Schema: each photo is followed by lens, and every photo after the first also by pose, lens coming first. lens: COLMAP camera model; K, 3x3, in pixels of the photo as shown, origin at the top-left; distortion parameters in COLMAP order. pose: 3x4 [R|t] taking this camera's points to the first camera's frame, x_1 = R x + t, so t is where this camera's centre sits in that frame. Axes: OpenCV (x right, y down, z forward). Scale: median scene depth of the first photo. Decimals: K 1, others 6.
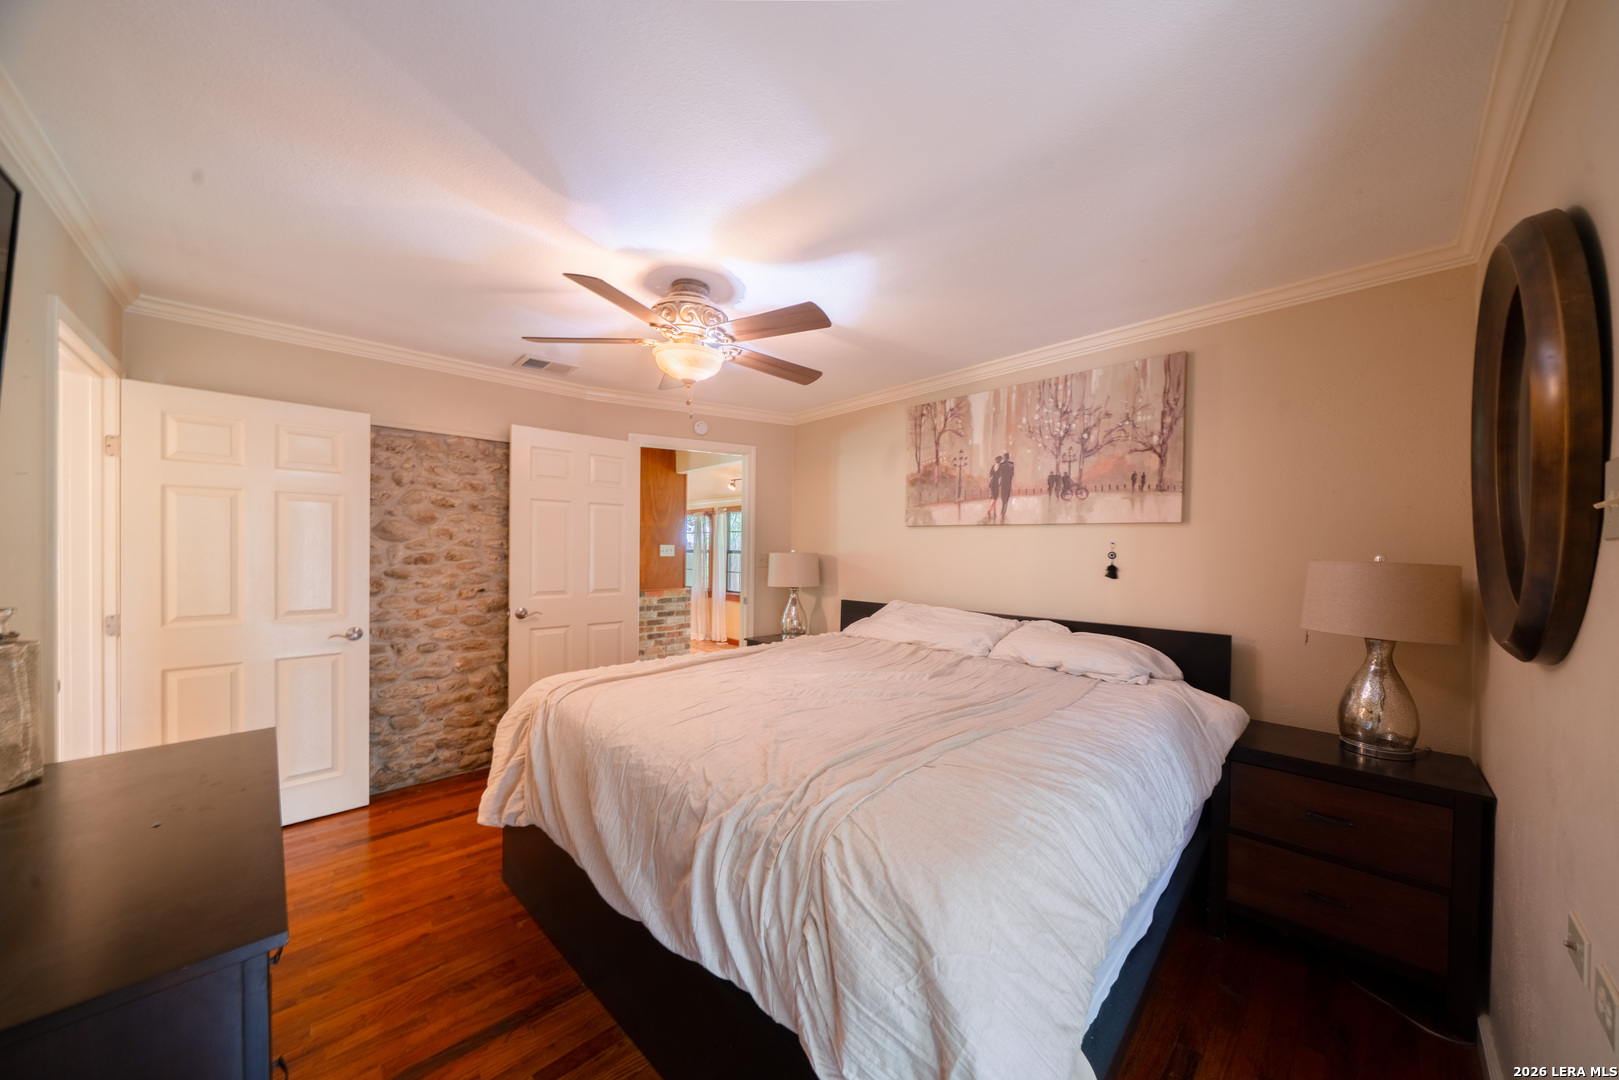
lens RADIAL K [[547.3, 0, 803.7], [0, 547.3, 546.3], [0, 0, 1]] dist [-0.005510, 0.000532]
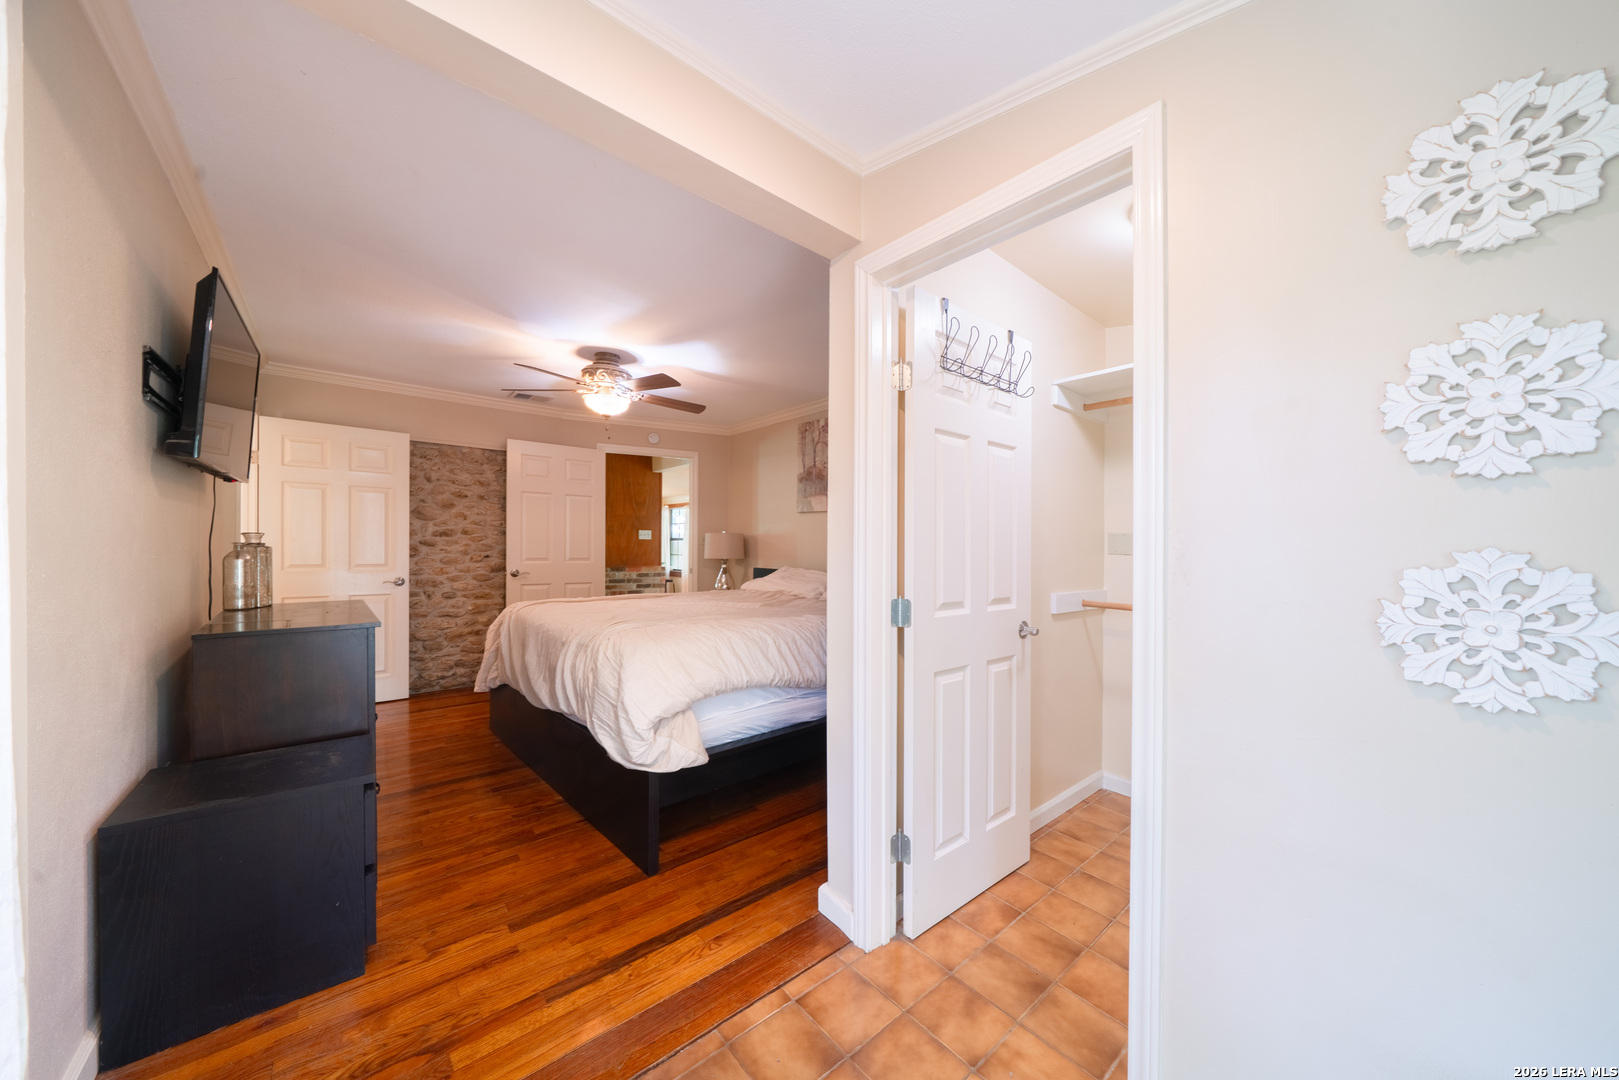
lens RADIAL K [[547.3, 0, 815.7], [0, 547.3, 547.0], [0, 0, 1]] dist [-0.005510, 0.000532]
pose [[0.999396, 0.004911, -0.034404, 0.318461], [-0.004643, 0.999958, 0.007879, 0.042886], [0.034442, -0.007715, 0.999377, -0.393815]]
